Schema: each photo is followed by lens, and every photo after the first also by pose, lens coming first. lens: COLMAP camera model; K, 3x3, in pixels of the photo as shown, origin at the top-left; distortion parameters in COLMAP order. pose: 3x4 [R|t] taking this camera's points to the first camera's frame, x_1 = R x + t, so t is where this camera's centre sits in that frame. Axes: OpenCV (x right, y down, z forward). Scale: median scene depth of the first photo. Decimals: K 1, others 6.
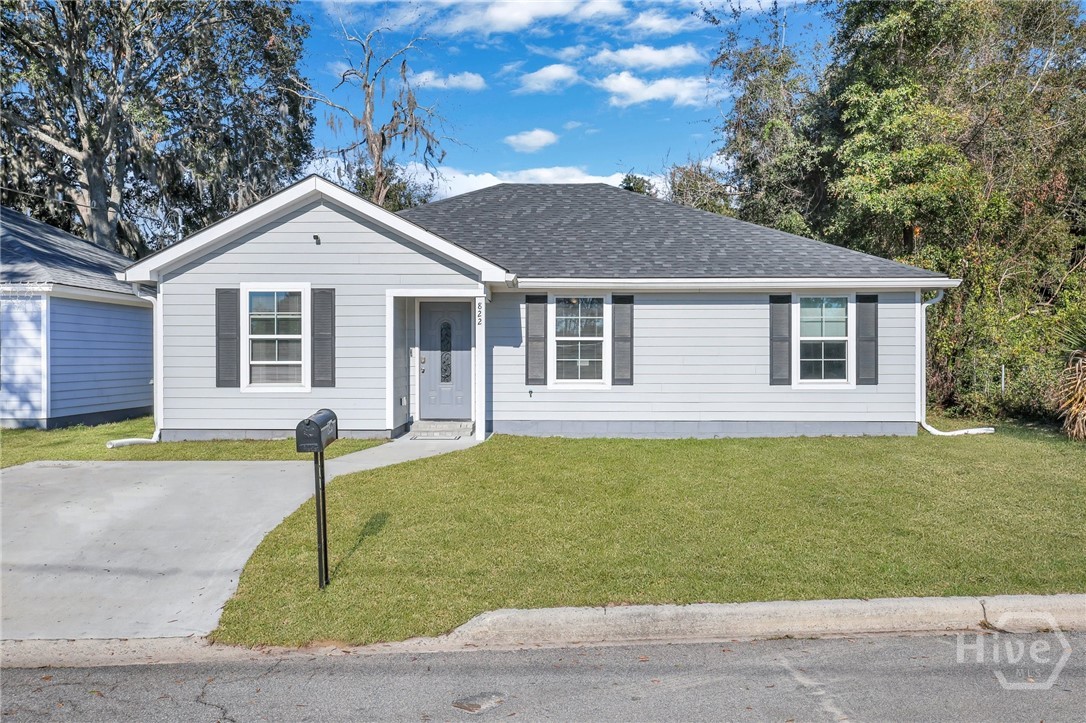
lens RADIAL K [[852.4, 0, 543.0], [0, 852.4, 361.5], [0, 0, 1]] dist [0.007925, 0.001379]
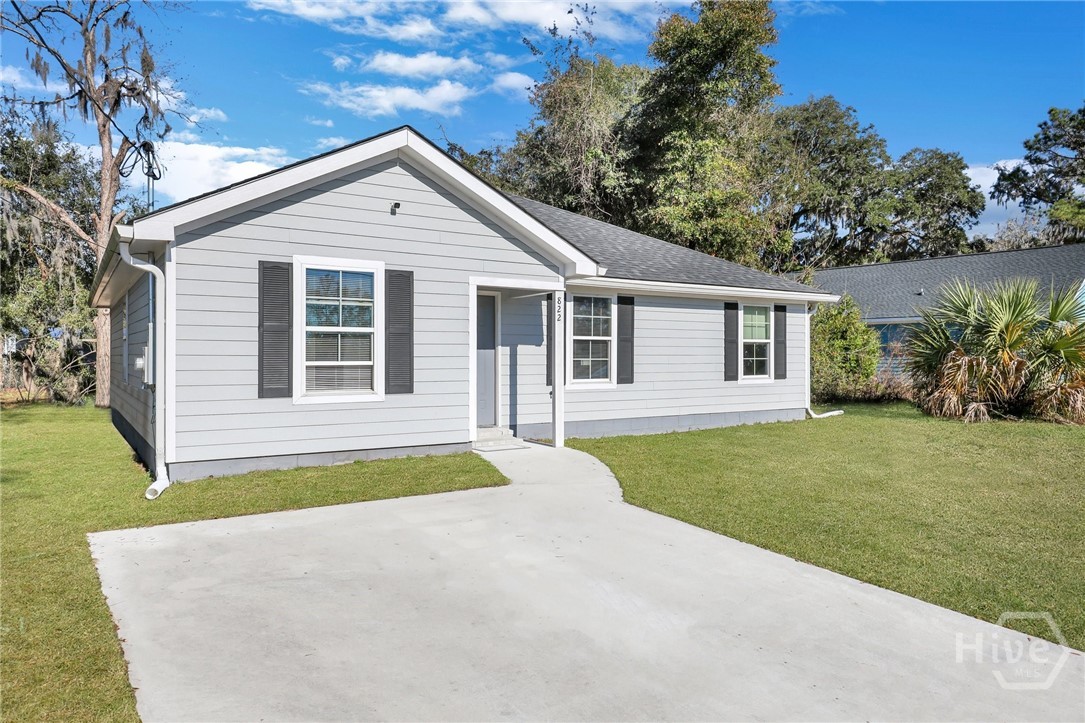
lens RADIAL K [[726.1, 0, 542.5], [0, 726.1, 361.5], [0, 0, 1]] dist [0.018110, 0.000977]
pose [[0.833260, -0.003516, 0.552870, -0.519119], [0.003257, 0.999994, 0.001450, -0.000833], [-0.552872, 0.000593, 0.833266, 0.355759]]
